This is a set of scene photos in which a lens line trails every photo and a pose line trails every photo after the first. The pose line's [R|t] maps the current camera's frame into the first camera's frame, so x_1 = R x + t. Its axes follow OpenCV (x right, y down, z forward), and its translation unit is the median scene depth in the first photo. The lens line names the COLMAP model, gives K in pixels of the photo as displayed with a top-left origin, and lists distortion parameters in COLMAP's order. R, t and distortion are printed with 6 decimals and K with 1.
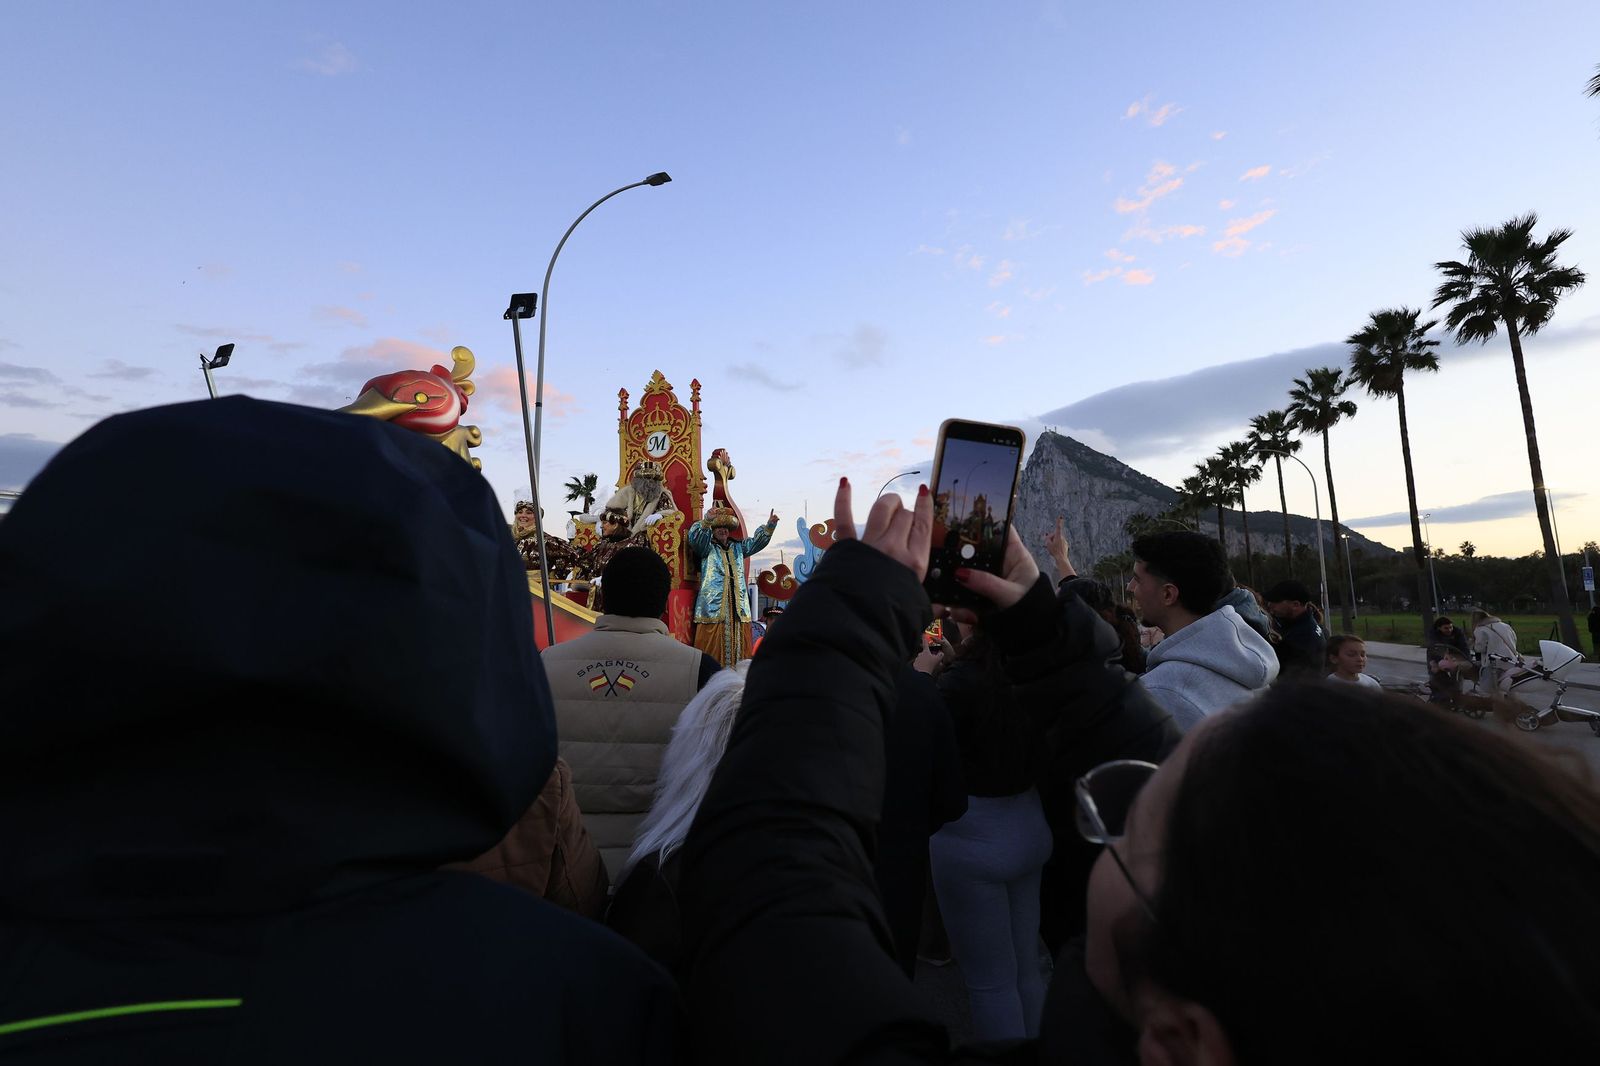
lens RADIAL K [[741.2, 0, 791.8], [0, 741.2, 527.0], [0, 0, 1]] dist [0.001102, -0.000263]
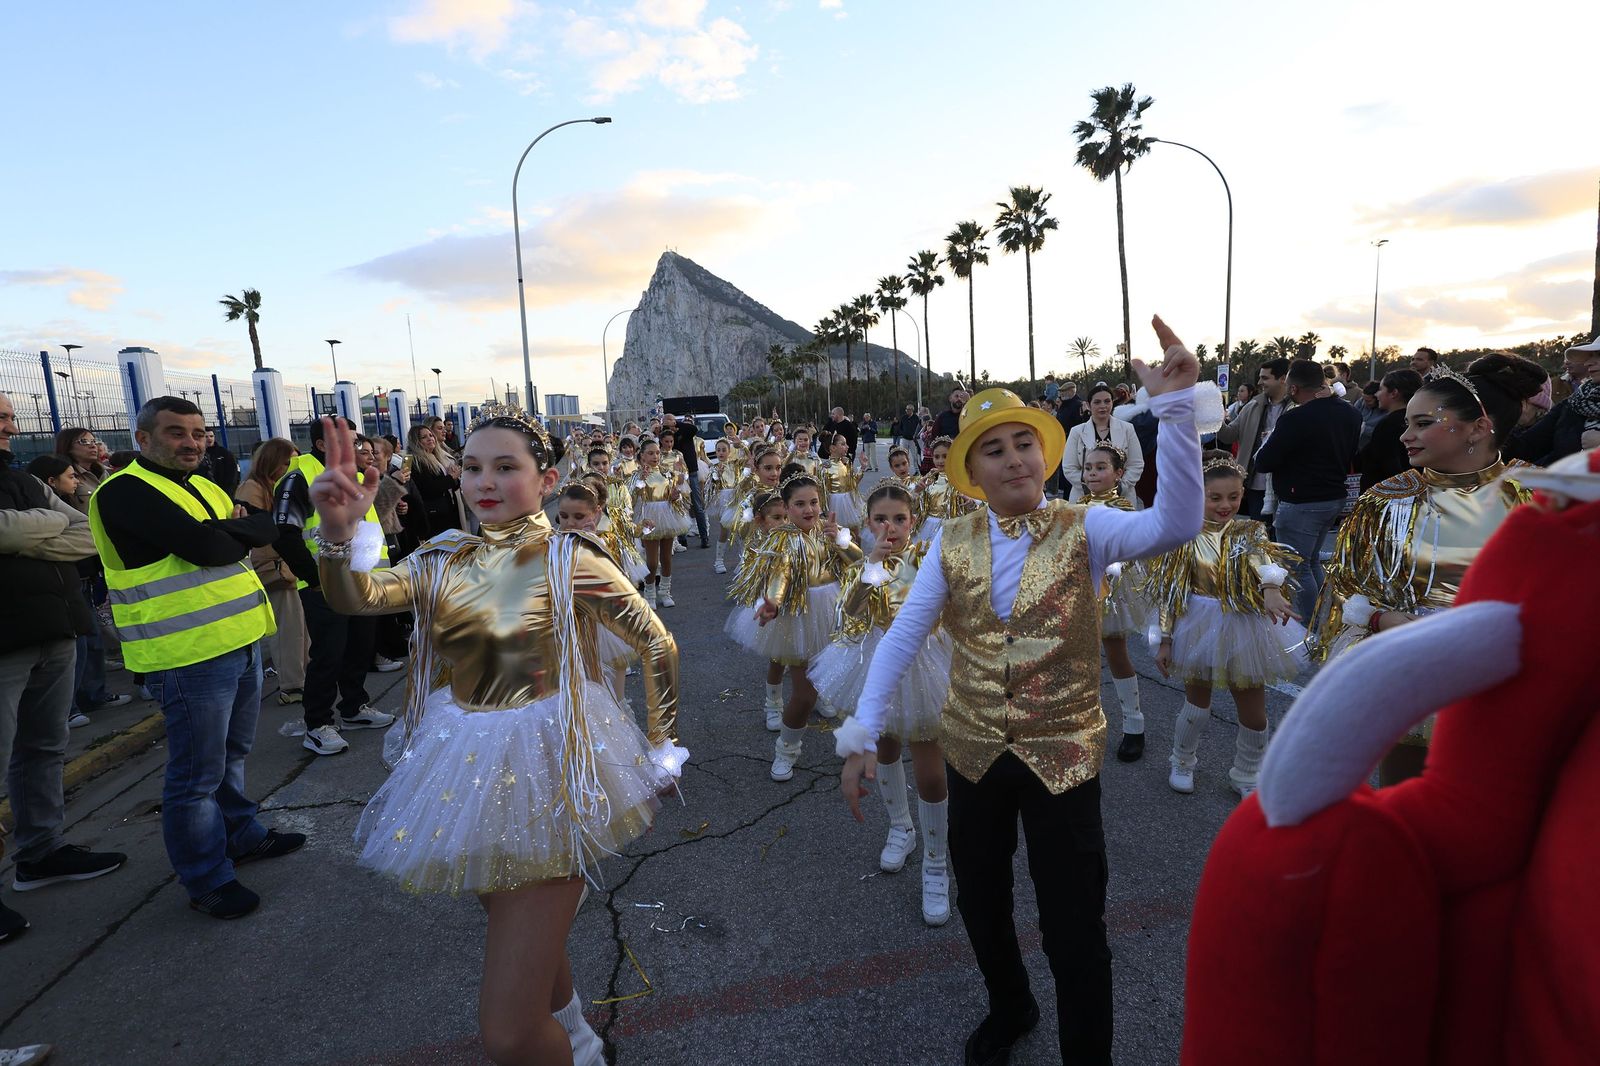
lens RADIAL K [[741.2, 0, 799.7], [0, 741.2, 530.6], [0, 0, 1]] dist [0.001102, -0.000263]
pose [[0.875995, -0.096855, 0.472495, -0.185011], [-0.018420, 0.972197, 0.233437, -0.012872], [-0.481967, -0.213193, 0.849856, -0.174251]]
